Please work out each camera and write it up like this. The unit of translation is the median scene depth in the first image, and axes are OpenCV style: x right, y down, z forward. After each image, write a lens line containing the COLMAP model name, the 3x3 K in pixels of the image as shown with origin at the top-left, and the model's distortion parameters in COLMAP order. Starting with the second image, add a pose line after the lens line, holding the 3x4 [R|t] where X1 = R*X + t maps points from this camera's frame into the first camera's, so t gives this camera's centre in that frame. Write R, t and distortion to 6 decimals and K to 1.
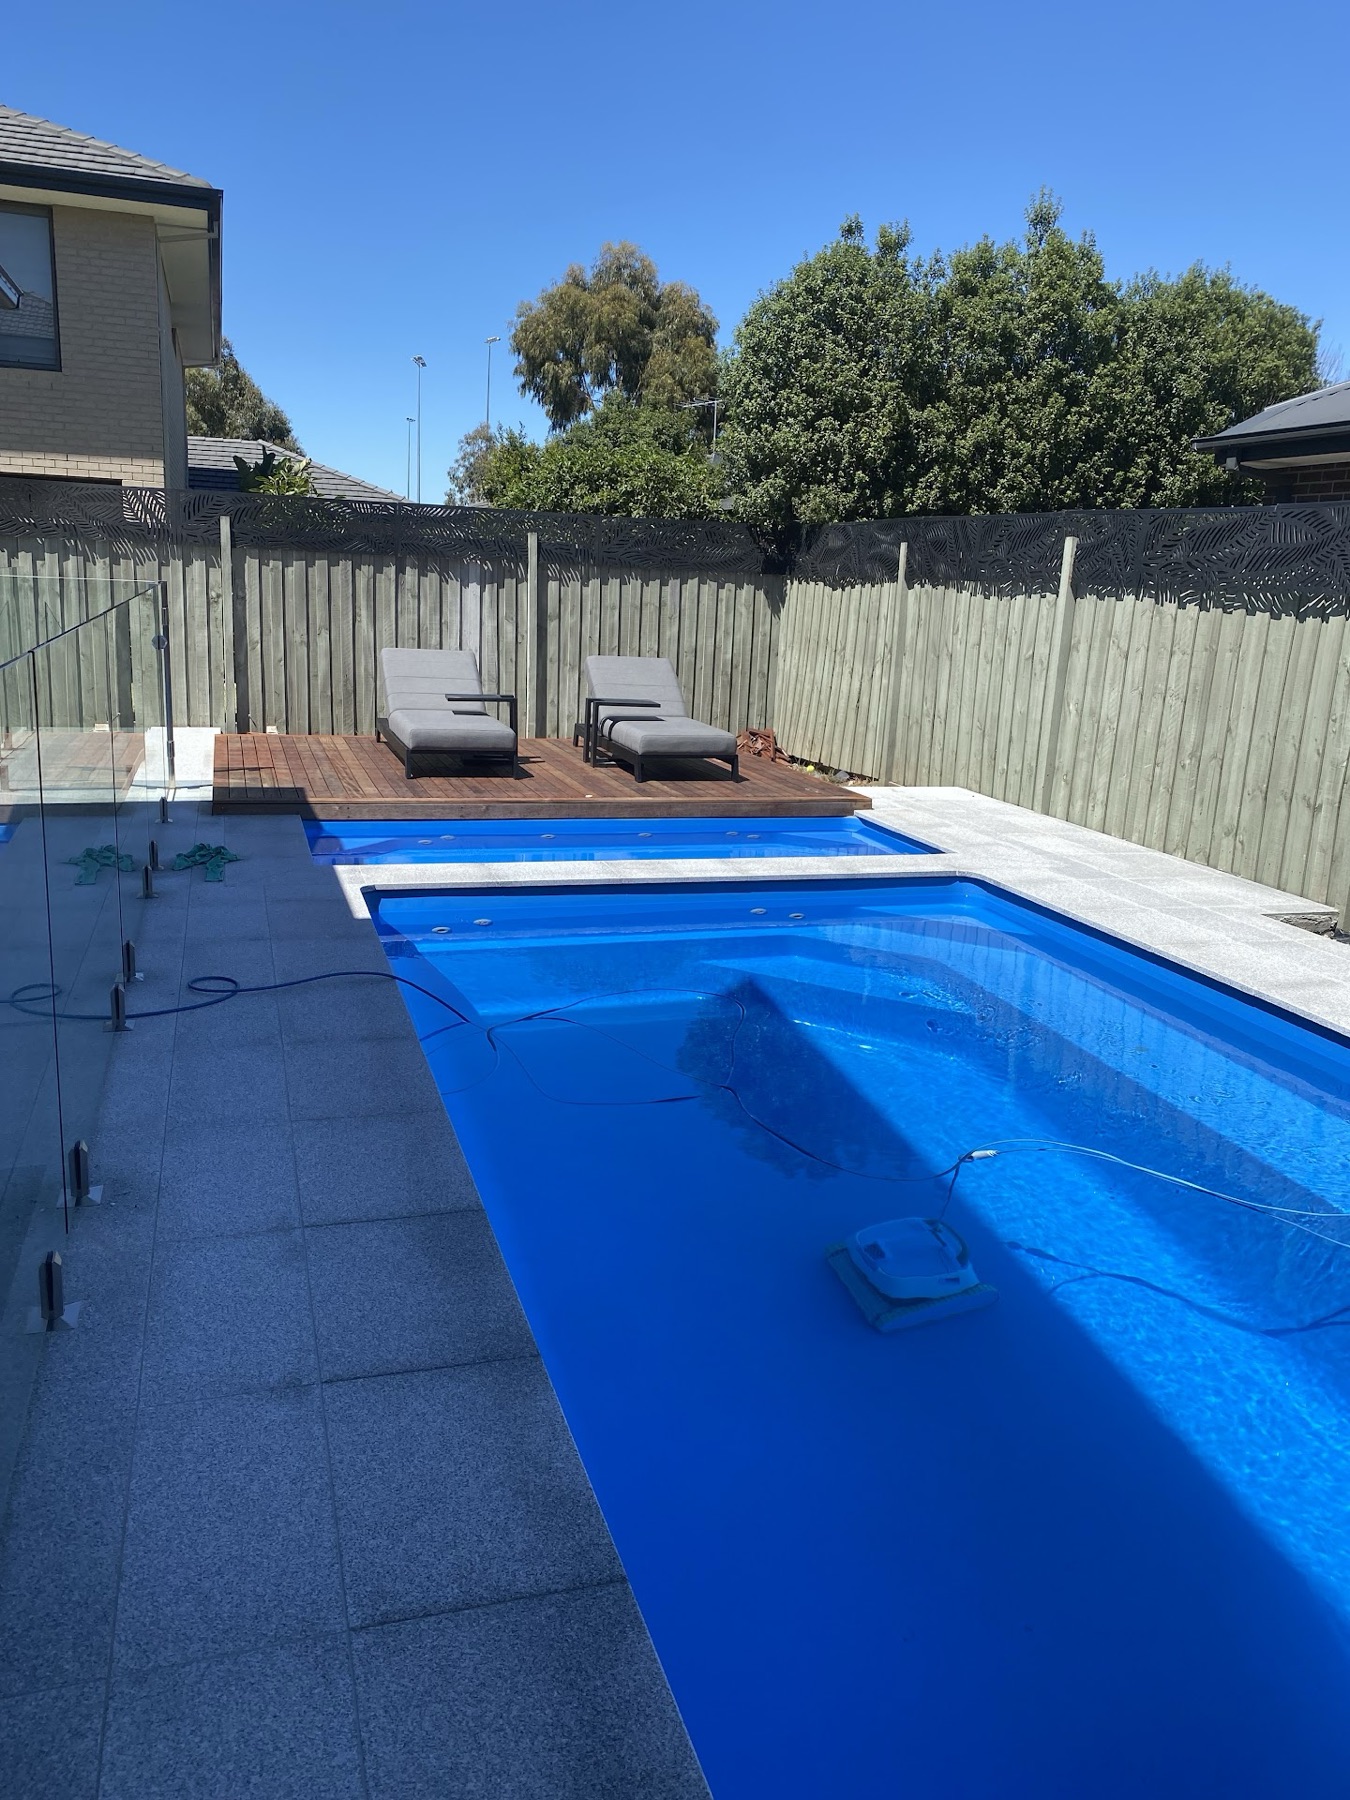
lens RADIAL K [[1353.4, 0, 670.9], [0, 1353.4, 899.6], [0, 0, 1]] dist [0.009624, -0.031279]
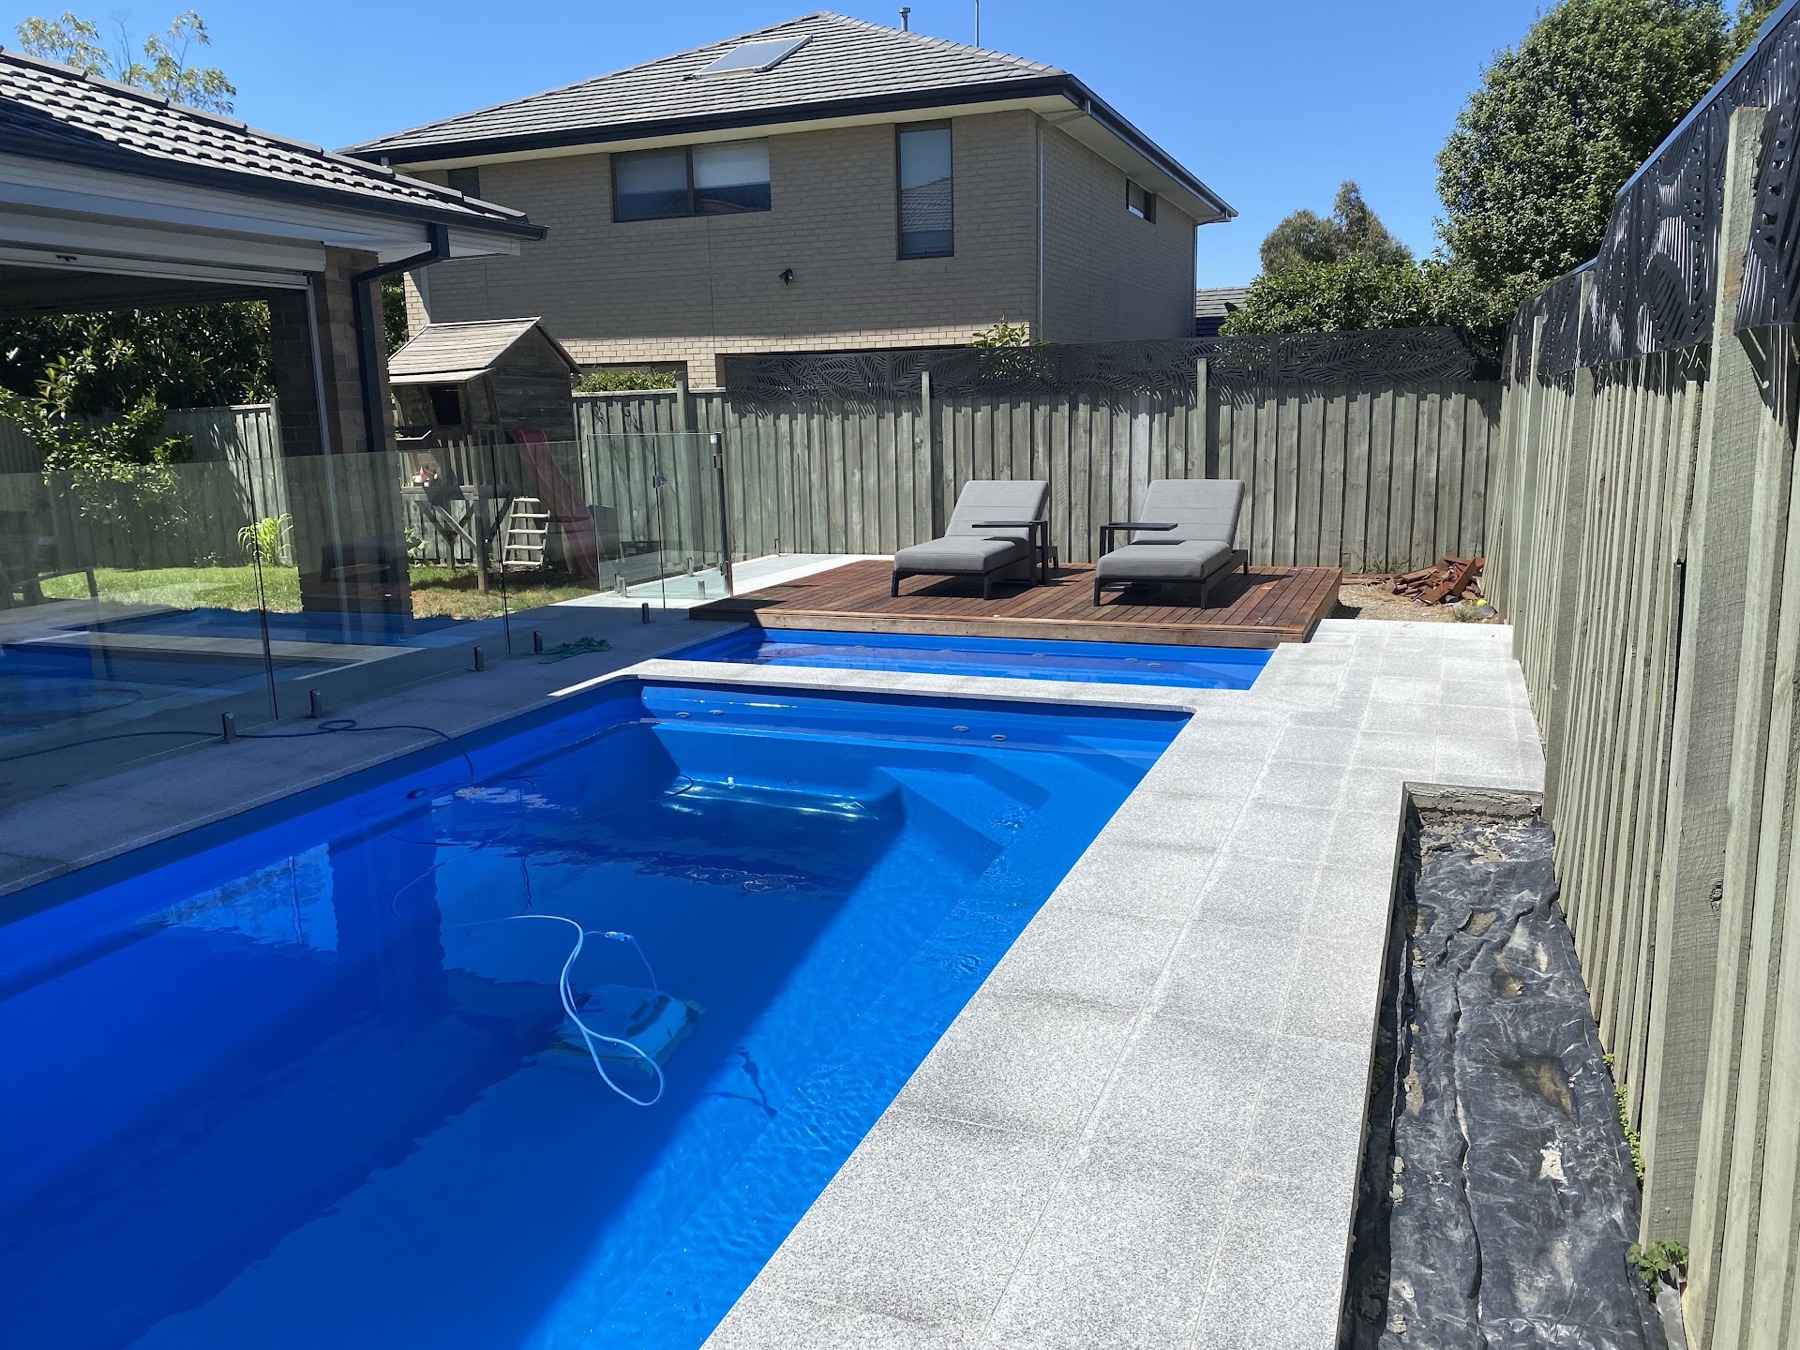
lens RADIAL K [[1353.4, 0, 896.0], [0, 1353.4, 681.5], [0, 0, 1]] dist [0.009624, -0.031279]
pose [[0.778442, 0.054802, -0.625320, 0.352676], [-0.080568, 0.996665, -0.012950, -0.004510], [0.622525, 0.060462, 0.780261, 0.098228]]
